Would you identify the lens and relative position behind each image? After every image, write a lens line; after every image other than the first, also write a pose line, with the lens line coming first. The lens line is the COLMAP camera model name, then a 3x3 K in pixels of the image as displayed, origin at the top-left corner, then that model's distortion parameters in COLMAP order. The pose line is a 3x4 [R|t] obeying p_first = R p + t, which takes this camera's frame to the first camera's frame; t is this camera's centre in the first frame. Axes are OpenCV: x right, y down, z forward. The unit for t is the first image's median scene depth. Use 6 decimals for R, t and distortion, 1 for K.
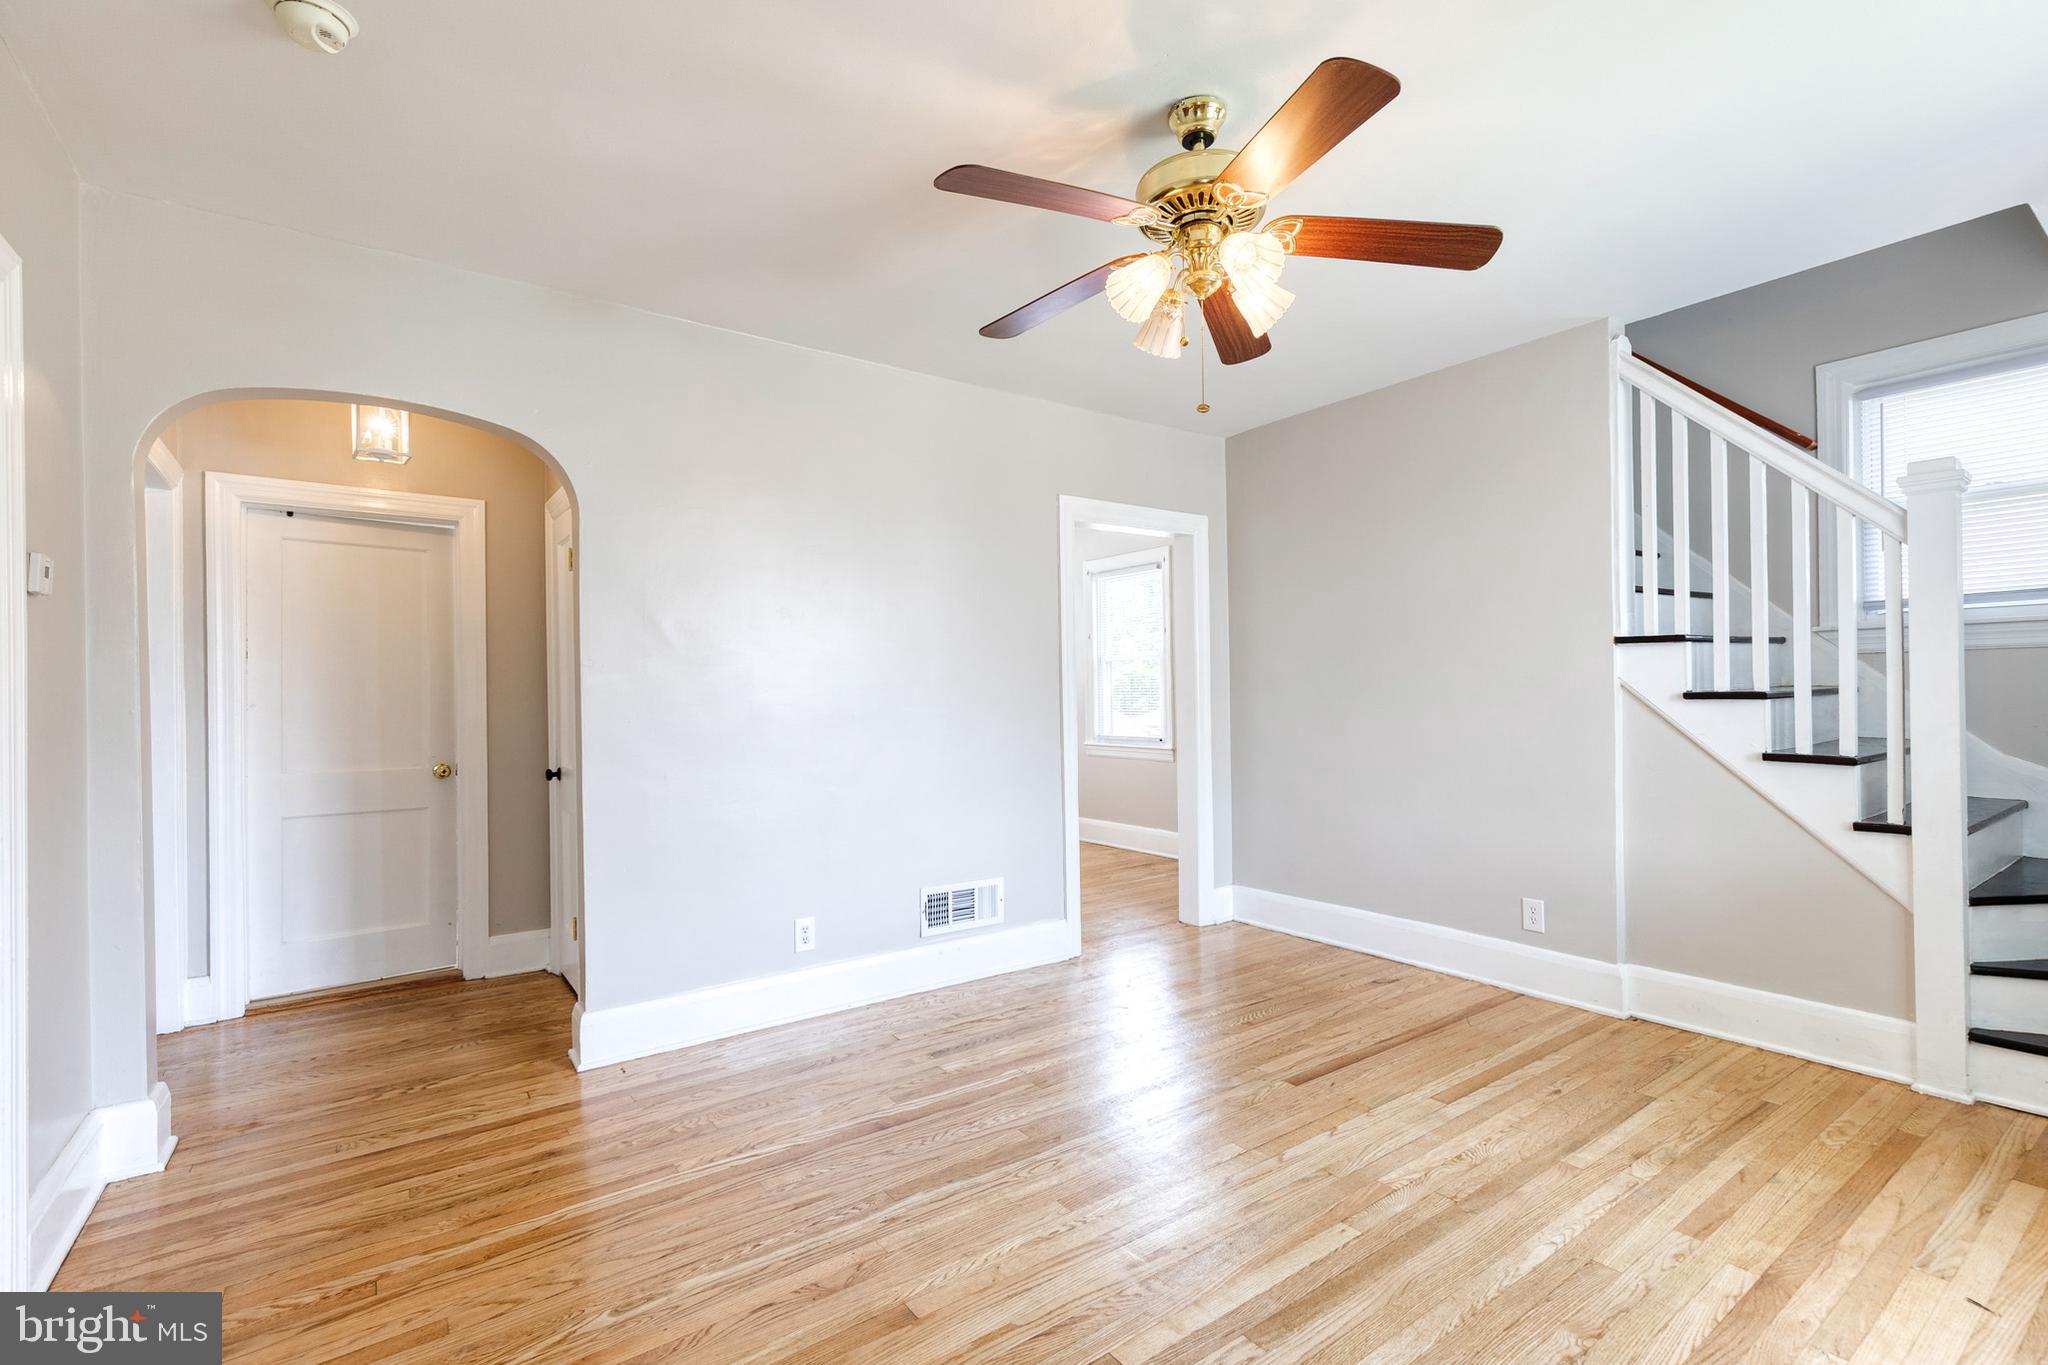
lens RADIAL K [[925.1, 0, 1047.0], [0, 925.1, 693.1], [0, 0, 1]] dist [0.011998, -0.001611]
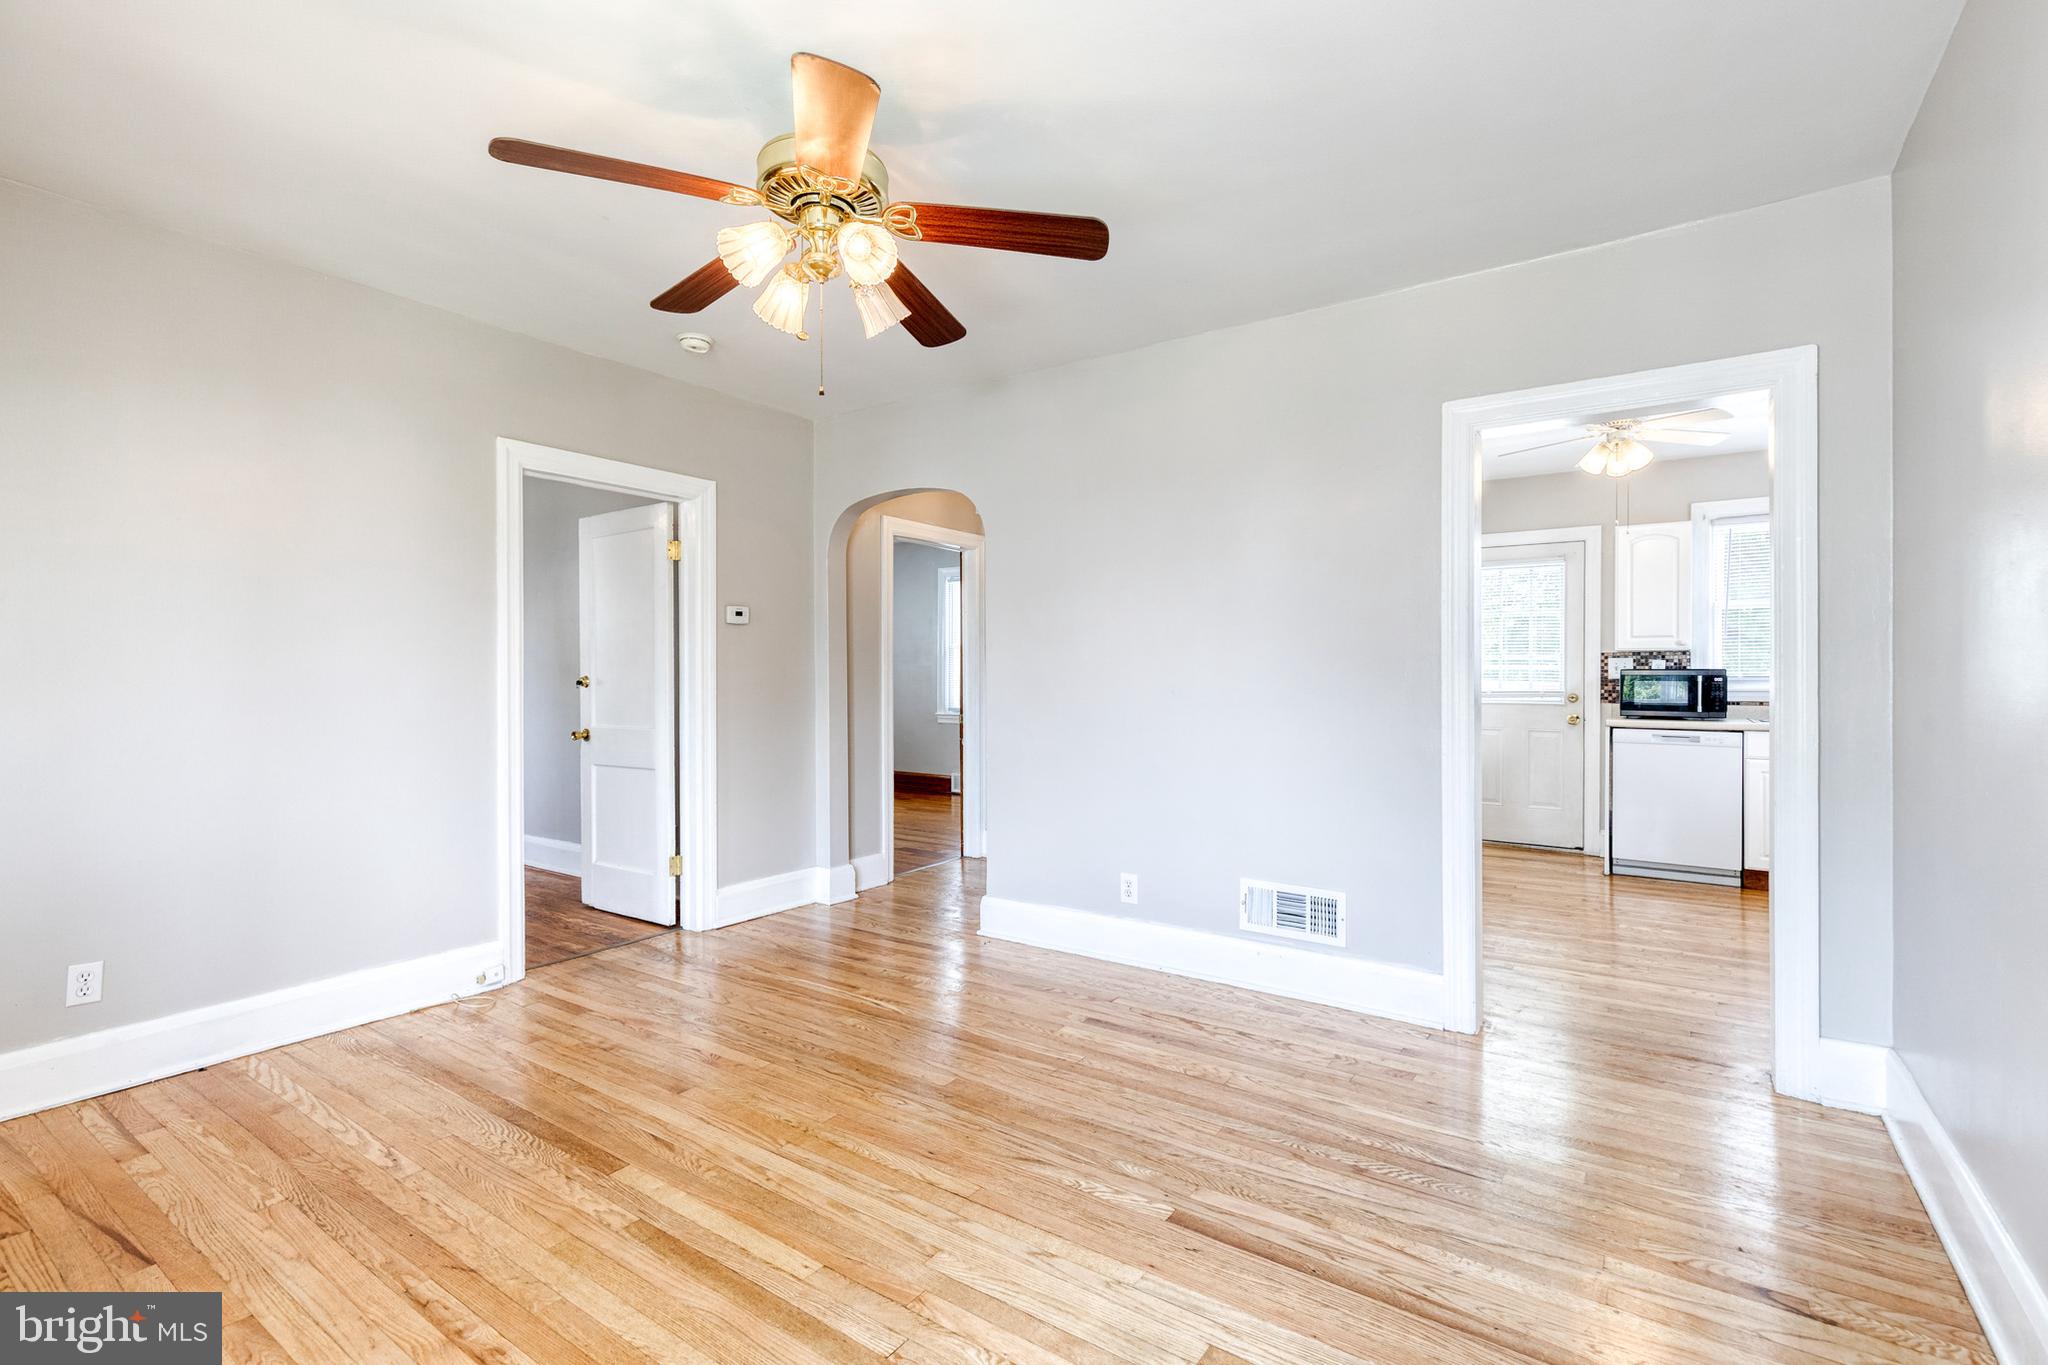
lens RADIAL K [[919.7, 0, 1047.0], [0, 919.7, 676.0], [0, 0, 1]] dist [0.008056, 0.000406]
pose [[0.329167, 0.014880, -0.944154, 0.851140], [-0.000145, 0.999877, 0.015708, -0.010790], [0.944272, -0.005034, 0.329129, 0.635079]]
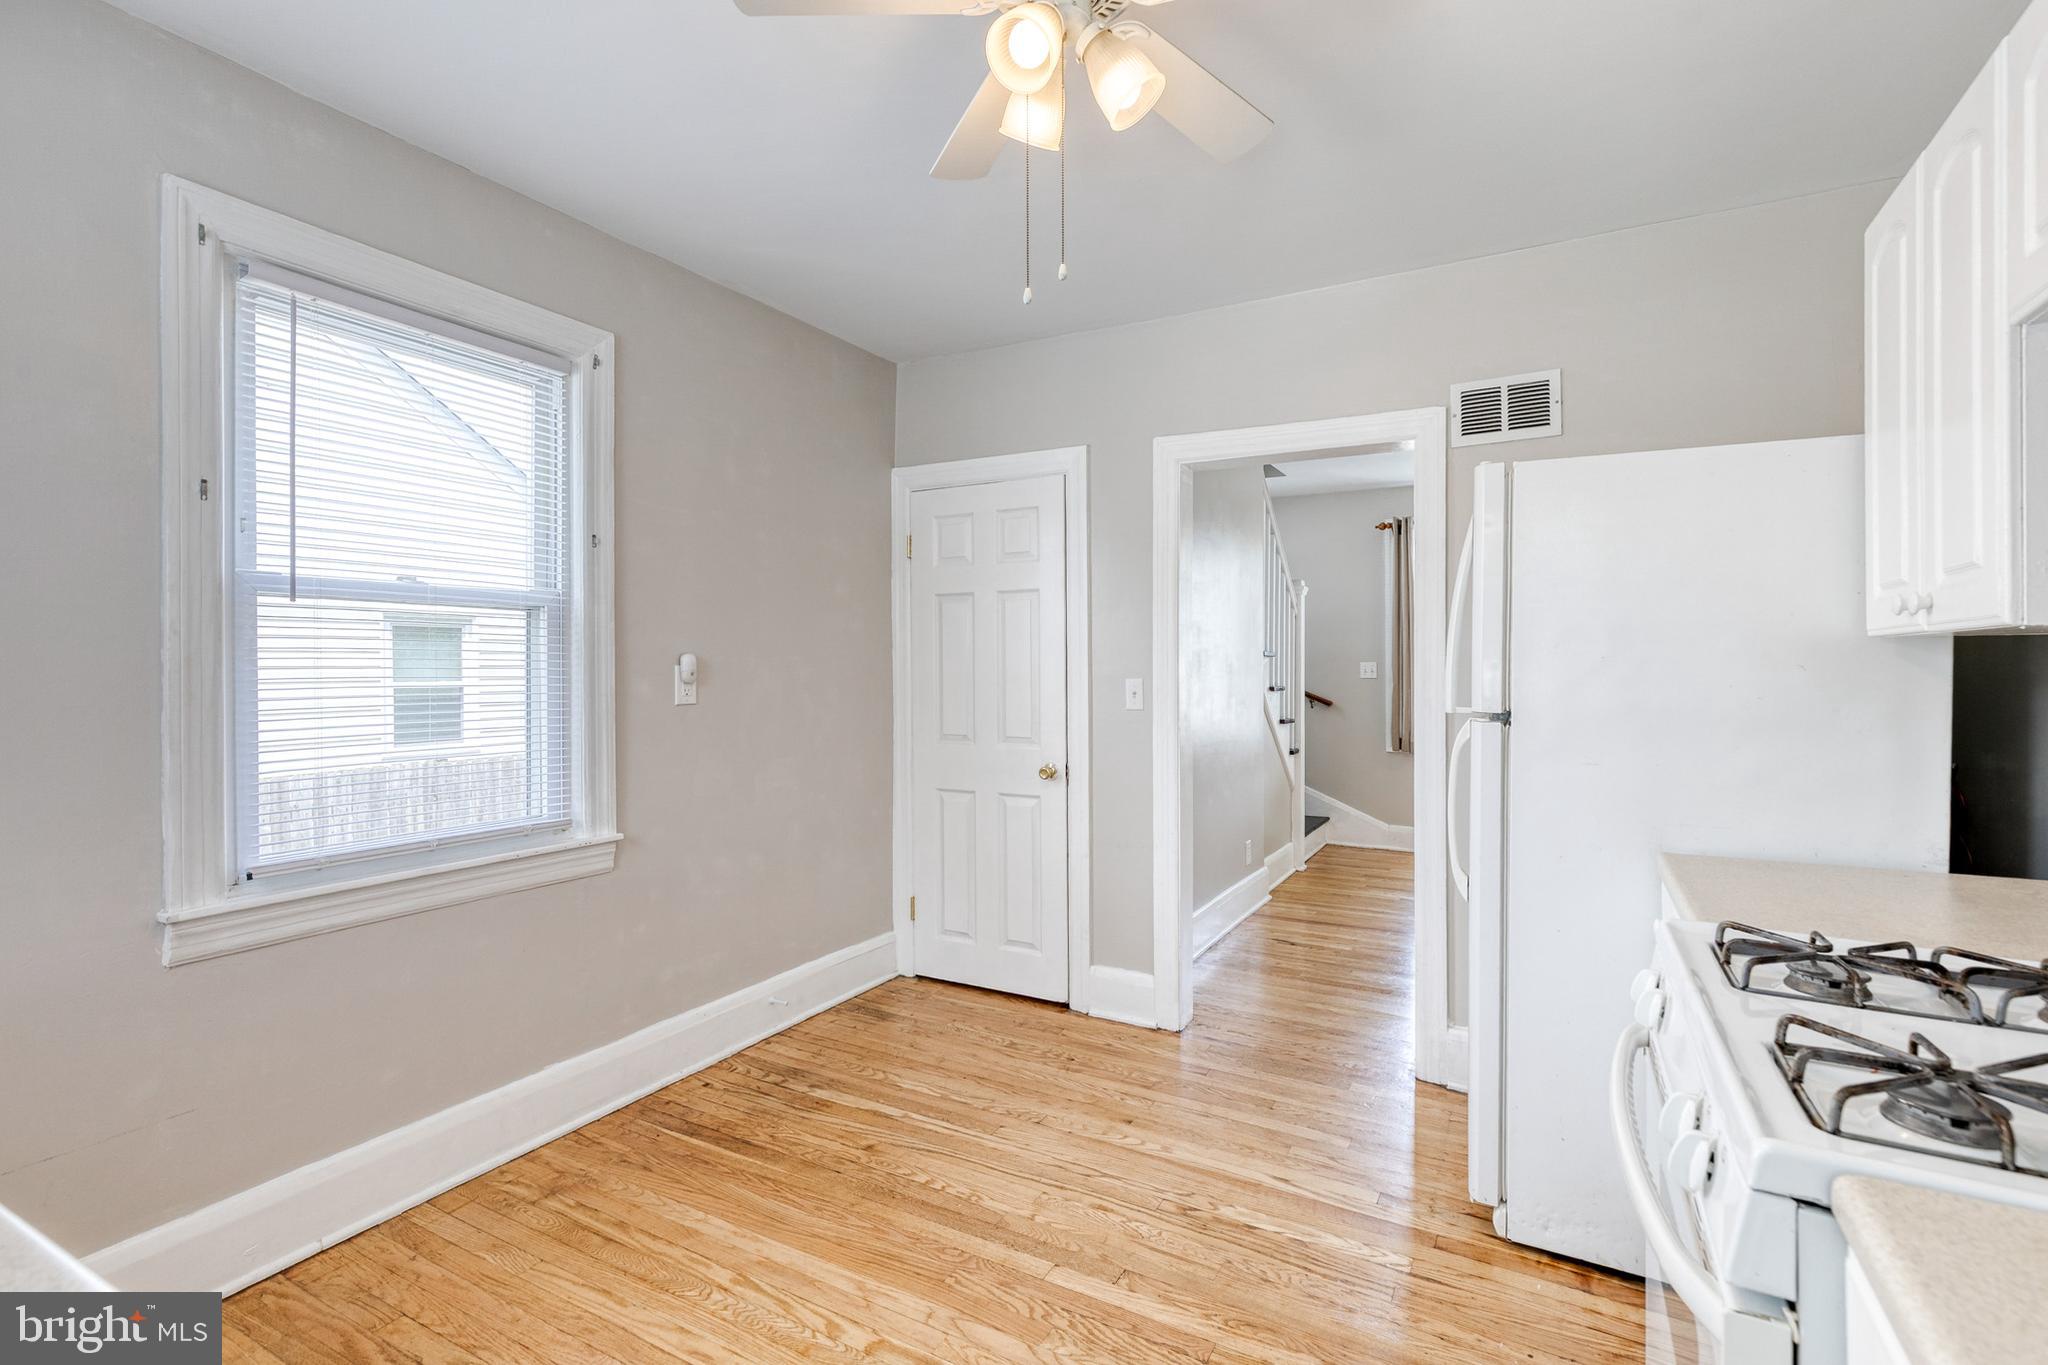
lens RADIAL K [[932.2, 0, 1067.8], [0, 932.2, 668.9], [0, 0, 1]] dist [0.000020, -0.000236]
pose [[-0.438708, 0.014049, 0.898520, -0.693707], [0.006446, 0.999901, -0.012487, -0.016096], [-0.898607, 0.000314, -0.438755, 2.200216]]
